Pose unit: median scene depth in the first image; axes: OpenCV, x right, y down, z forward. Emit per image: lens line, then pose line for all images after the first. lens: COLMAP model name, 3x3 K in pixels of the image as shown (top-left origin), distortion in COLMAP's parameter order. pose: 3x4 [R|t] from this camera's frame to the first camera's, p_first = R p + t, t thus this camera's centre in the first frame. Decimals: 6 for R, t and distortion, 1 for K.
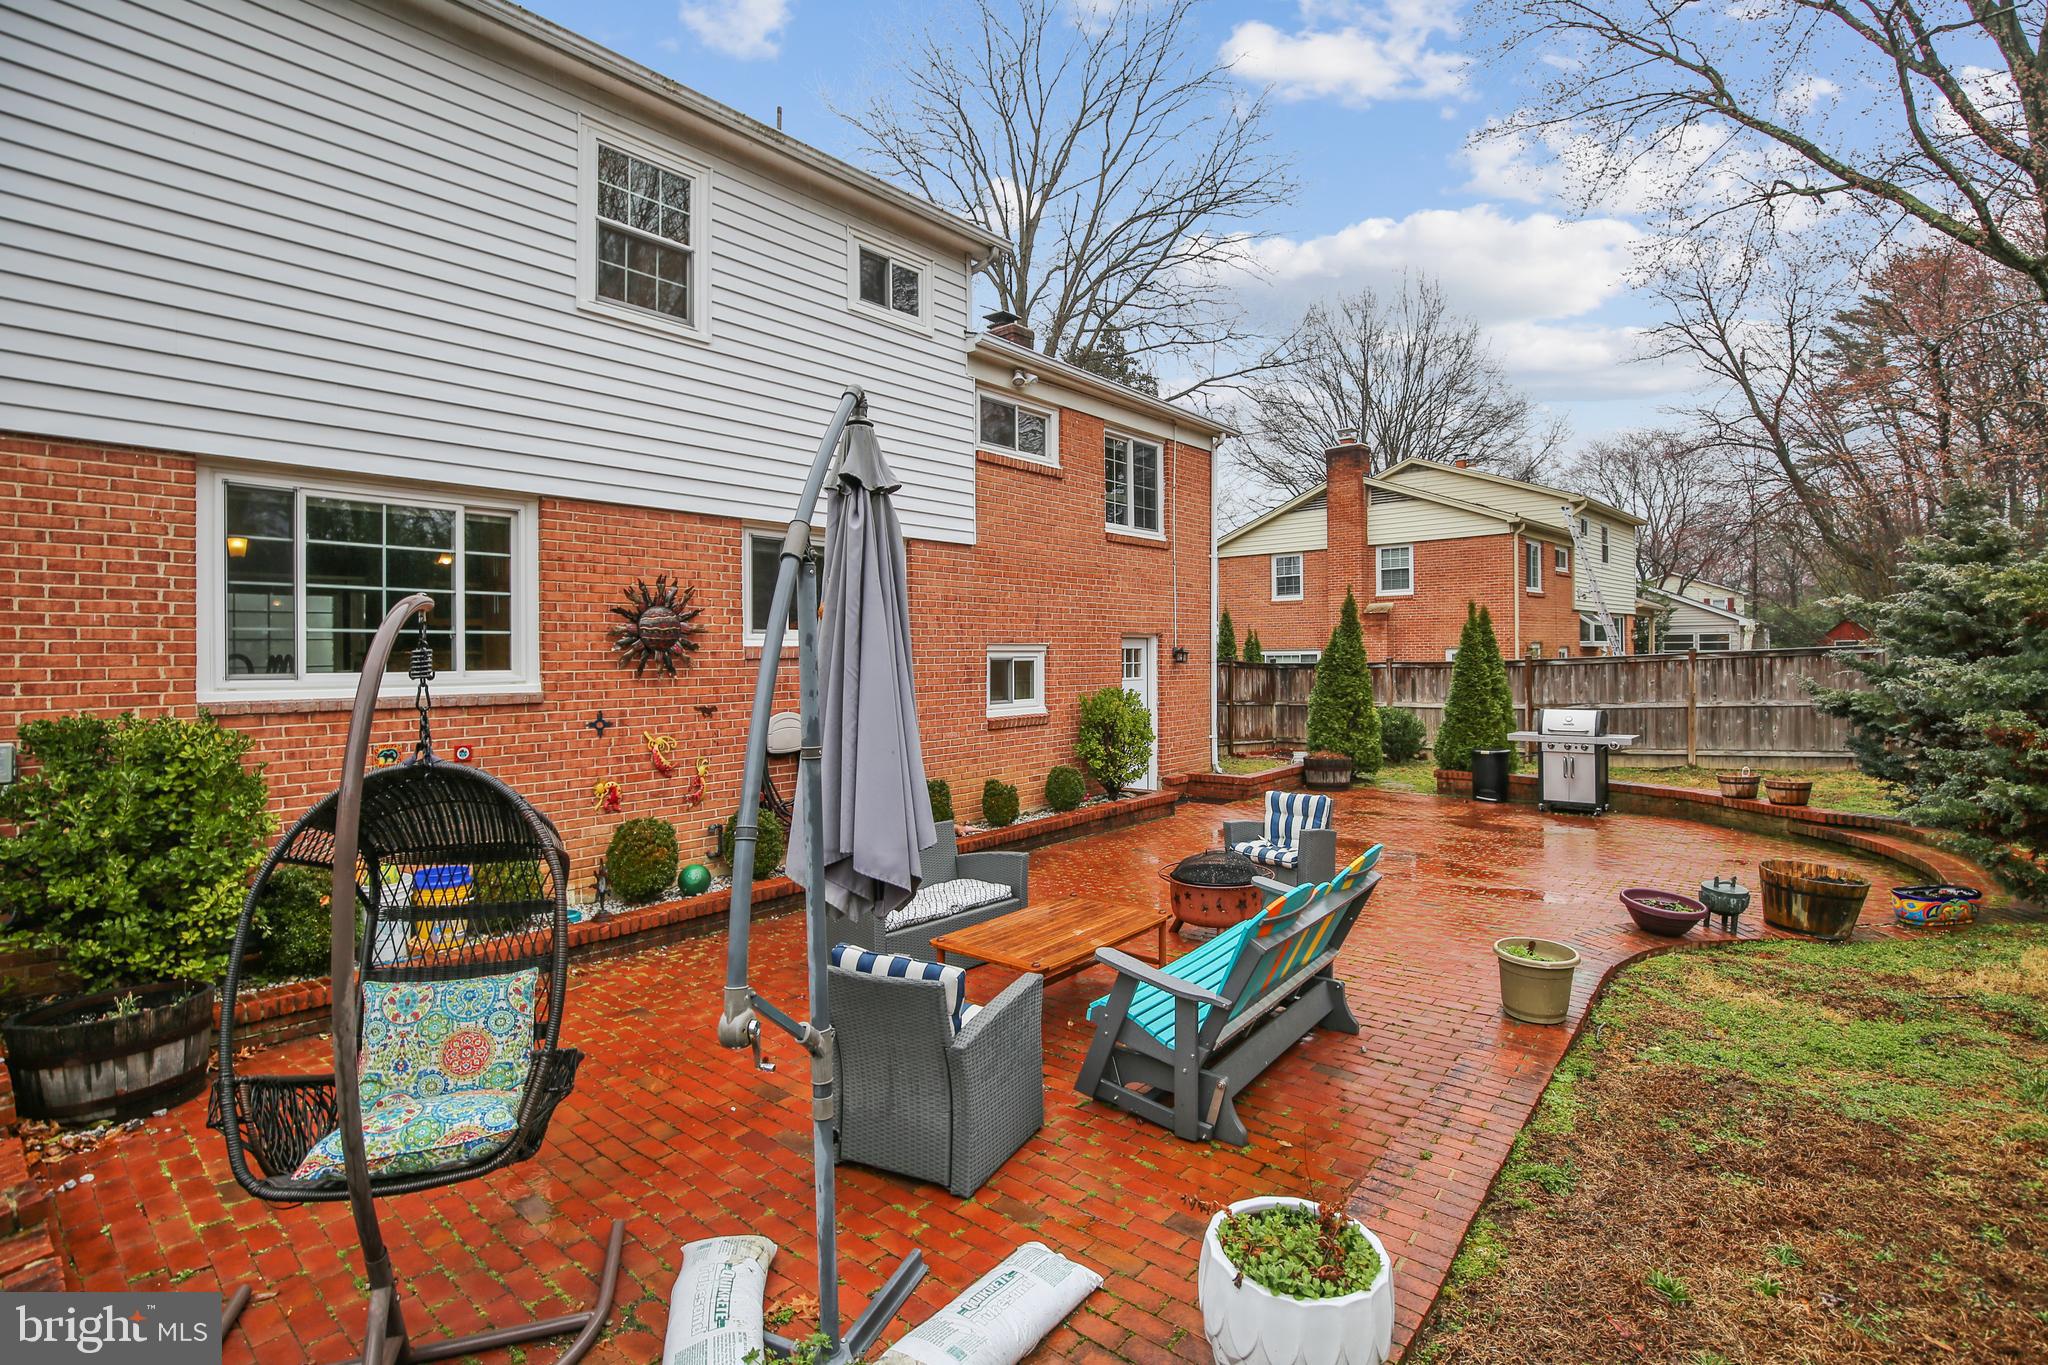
lens RADIAL K [[948.3, 0, 1015.9], [0, 948.3, 659.8], [0, 0, 1]] dist [-0.033779, 0.007794]
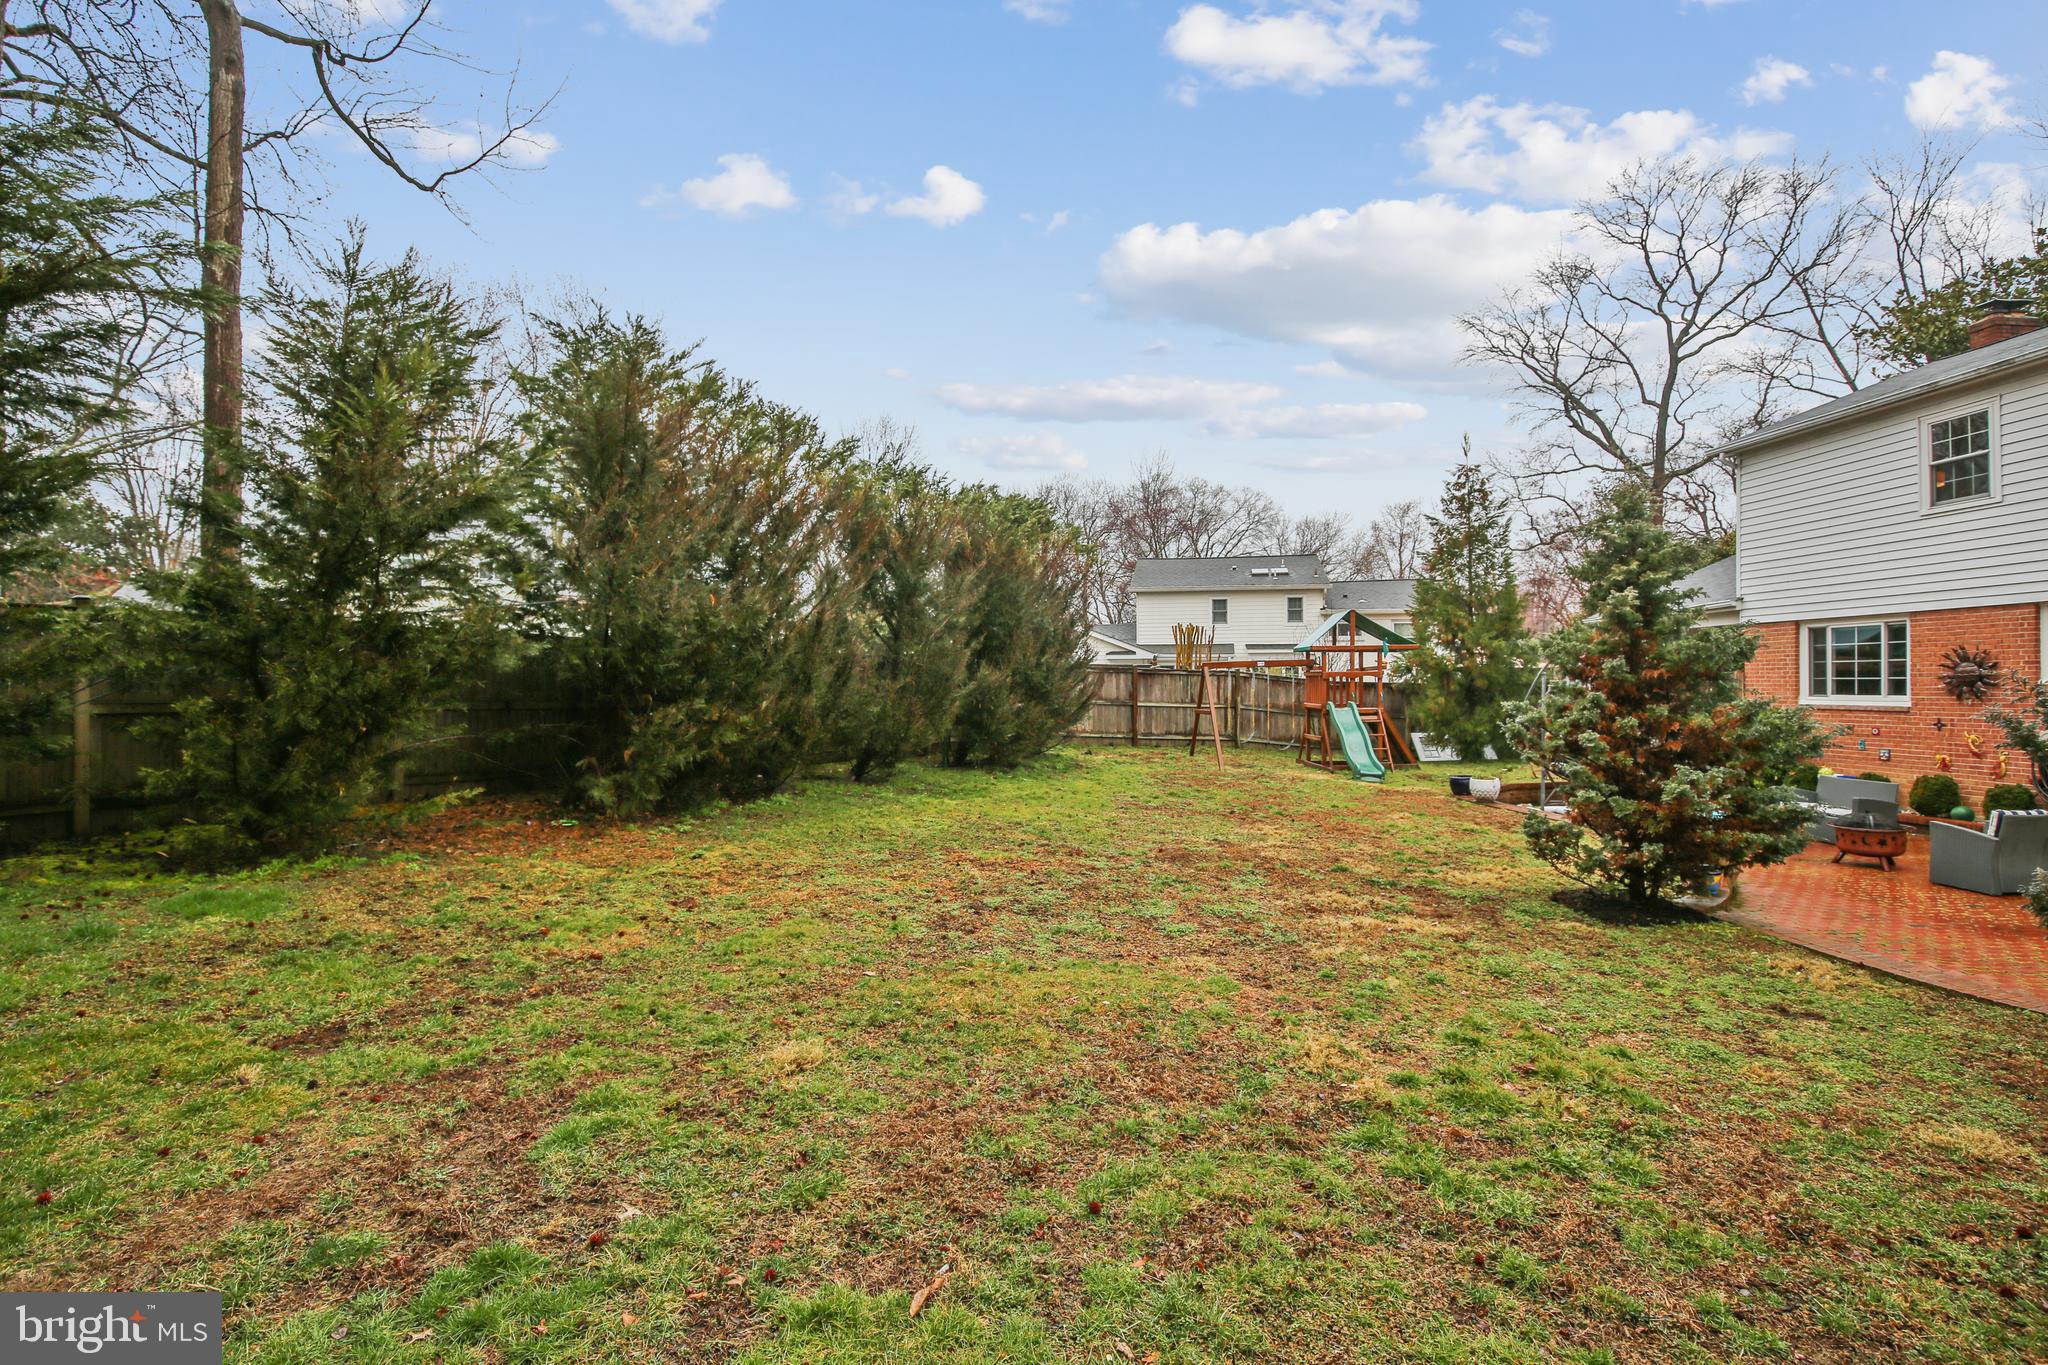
lens RADIAL K [[948.3, 0, 1089.9], [0, 948.3, 697.5], [0, 0, 1]] dist [-0.033779, 0.007794]
pose [[-0.671956, 0.014902, -0.740441, 1.496413], [0.003182, 0.999846, 0.017235, -0.017907], [0.740584, 0.009226, -0.671900, 0.690948]]
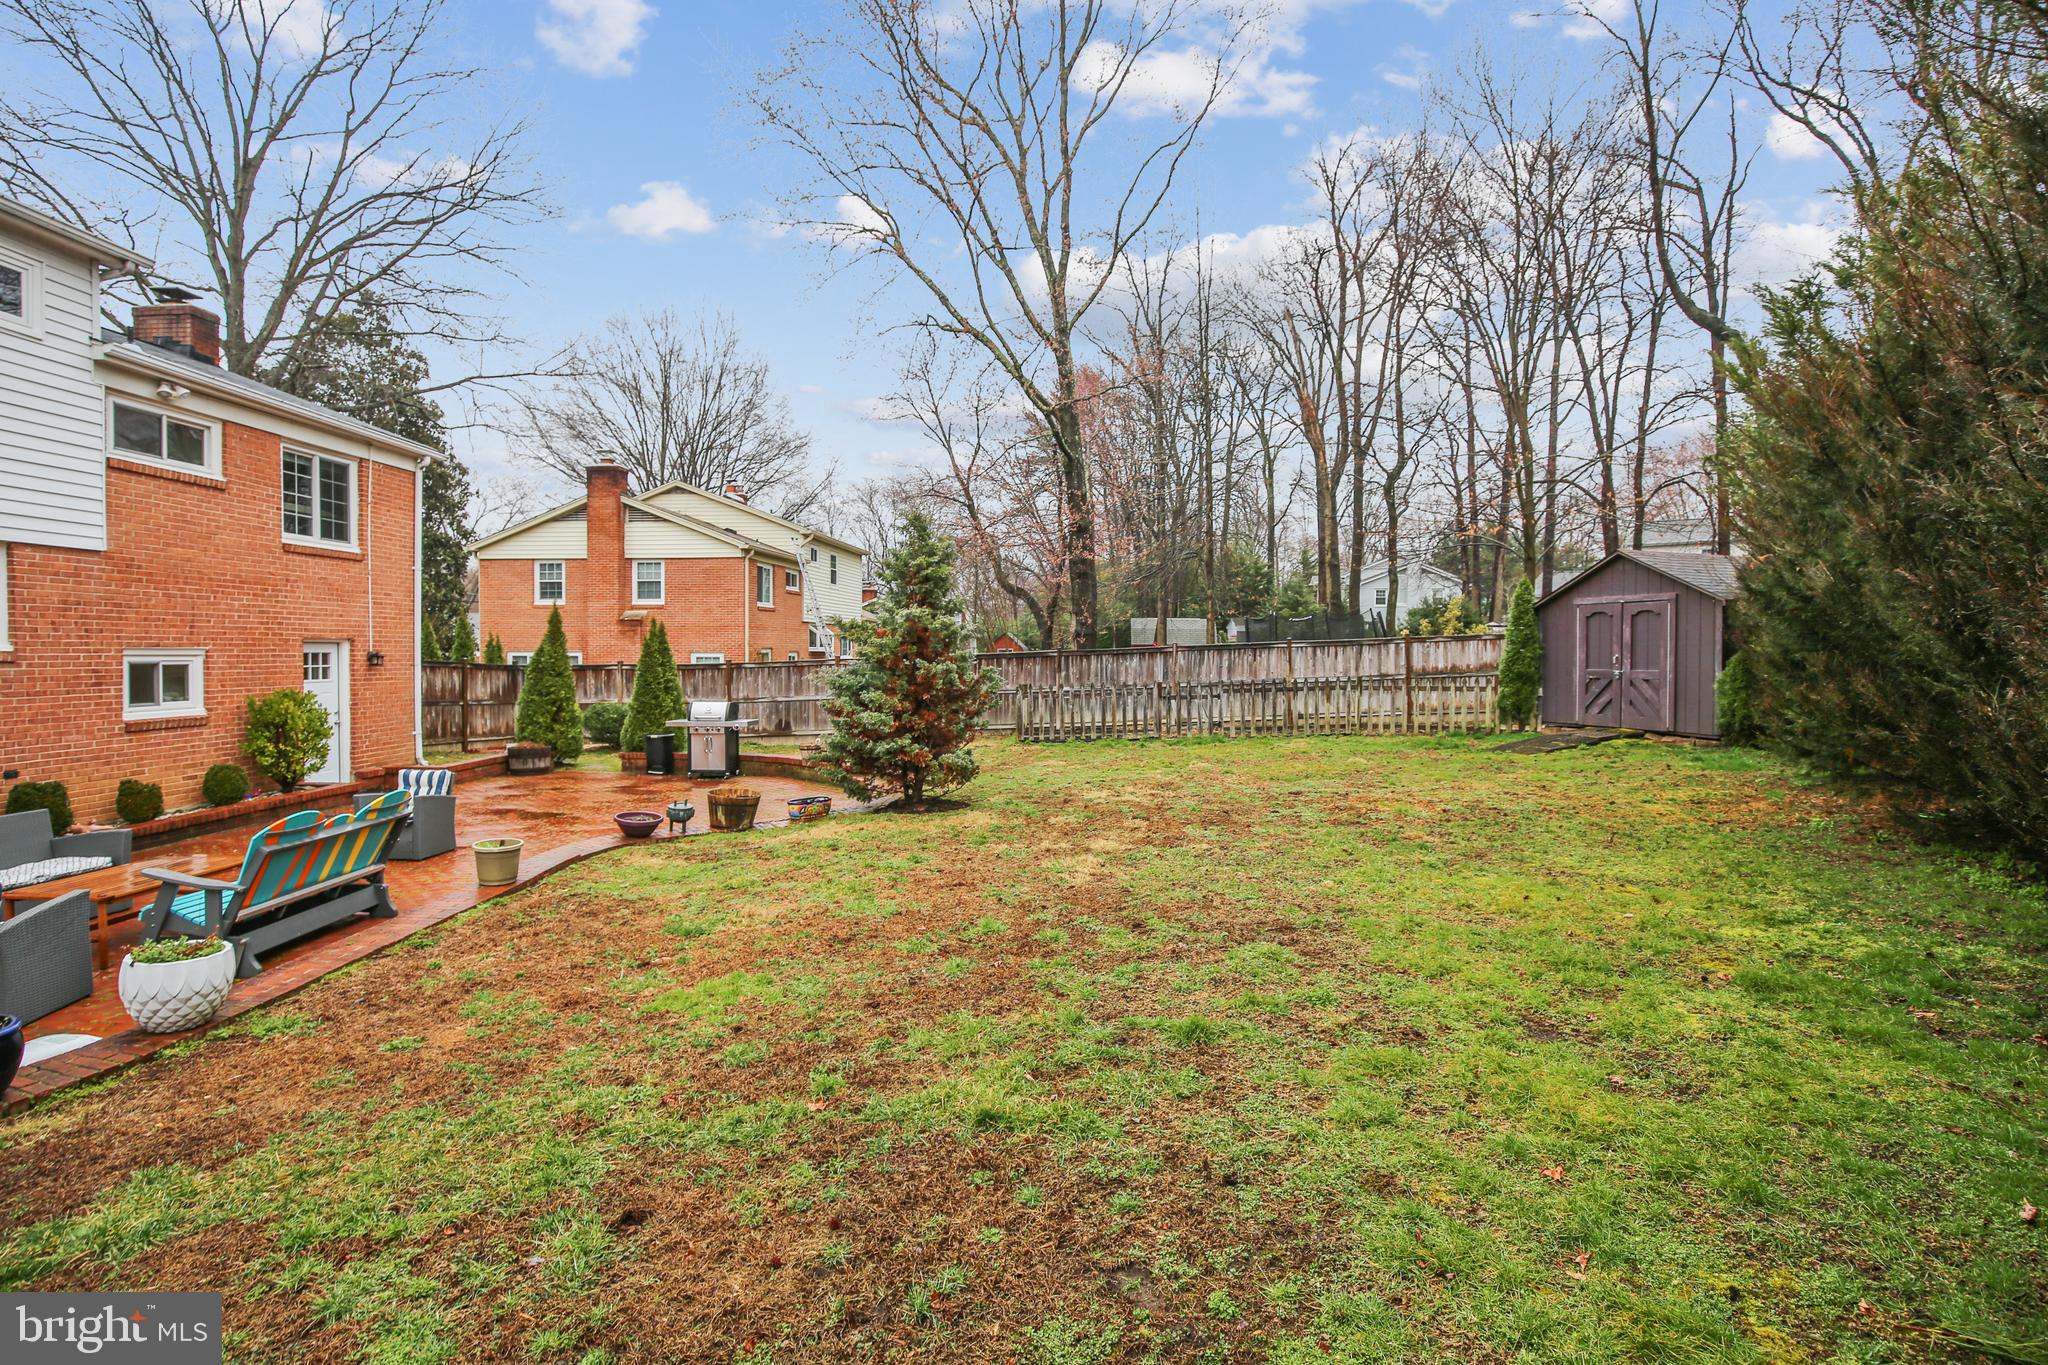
lens RADIAL K [[948.3, 0, 1012.7], [0, 948.3, 678.3], [0, 0, 1]] dist [-0.033779, 0.007794]
pose [[0.781847, -0.003860, 0.623458, 0.099483], [-0.009152, 0.999802, 0.017668, -0.010504], [-0.623403, -0.019520, 0.781657, -0.384650]]
